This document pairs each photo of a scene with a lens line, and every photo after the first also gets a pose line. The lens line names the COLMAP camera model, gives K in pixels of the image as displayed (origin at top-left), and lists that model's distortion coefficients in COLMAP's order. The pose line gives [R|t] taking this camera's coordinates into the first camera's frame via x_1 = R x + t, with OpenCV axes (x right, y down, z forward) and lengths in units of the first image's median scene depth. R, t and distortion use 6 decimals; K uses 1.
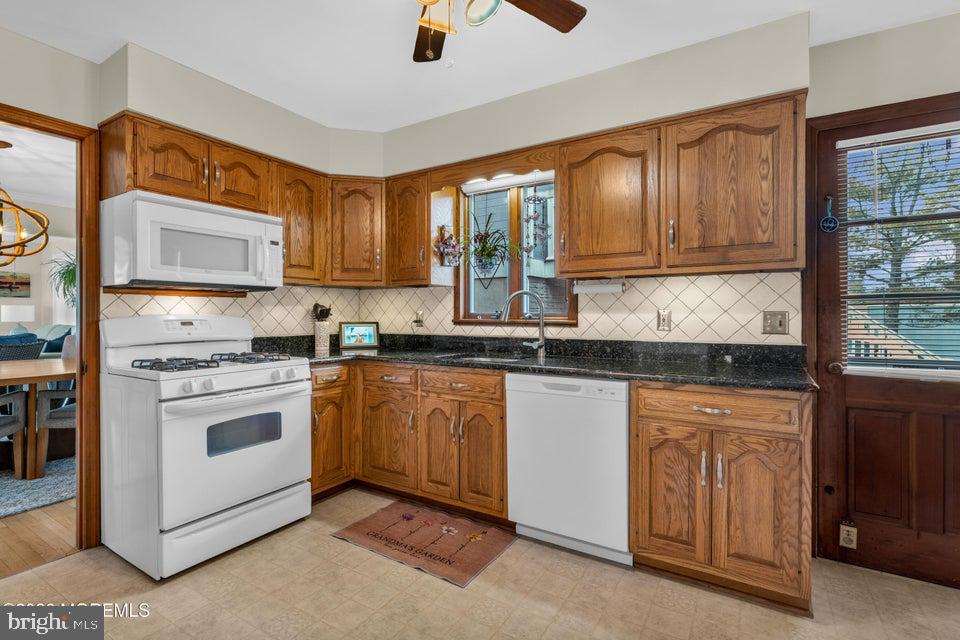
lens RADIAL K [[448.8, 0, 478.6], [0, 448.8, 315.1], [0, 0, 1]] dist [0.004774, -0.002137]
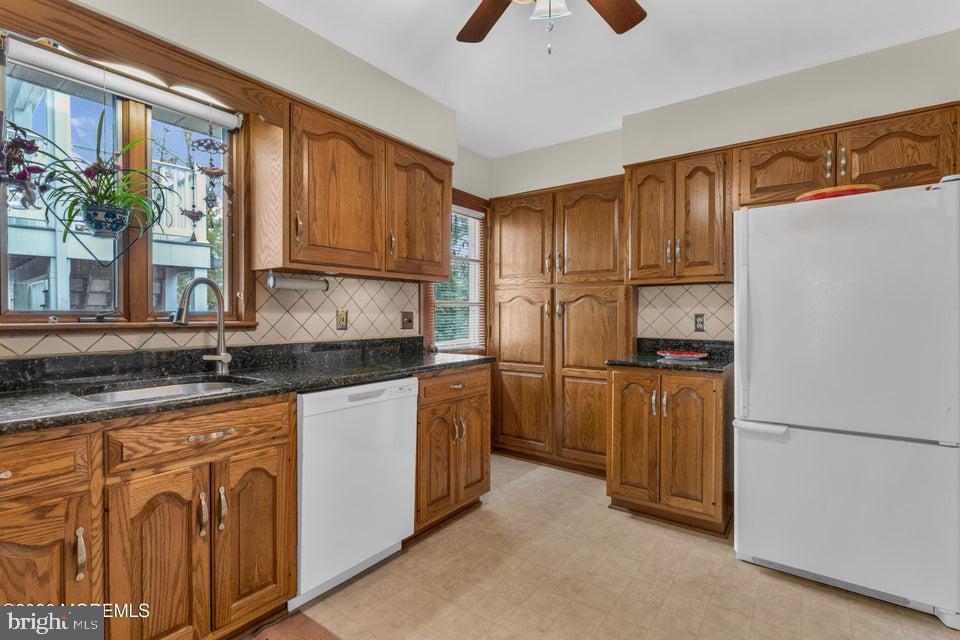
lens RADIAL K [[448.8, 0, 477.5], [0, 448.8, 322.4], [0, 0, 1]] dist [0.004774, -0.002137]
pose [[0.099492, -0.018839, 0.994860, -0.622080], [-0.000865, 0.999819, 0.019019, -0.002129], [-0.995038, -0.002753, 0.099458, 0.637559]]
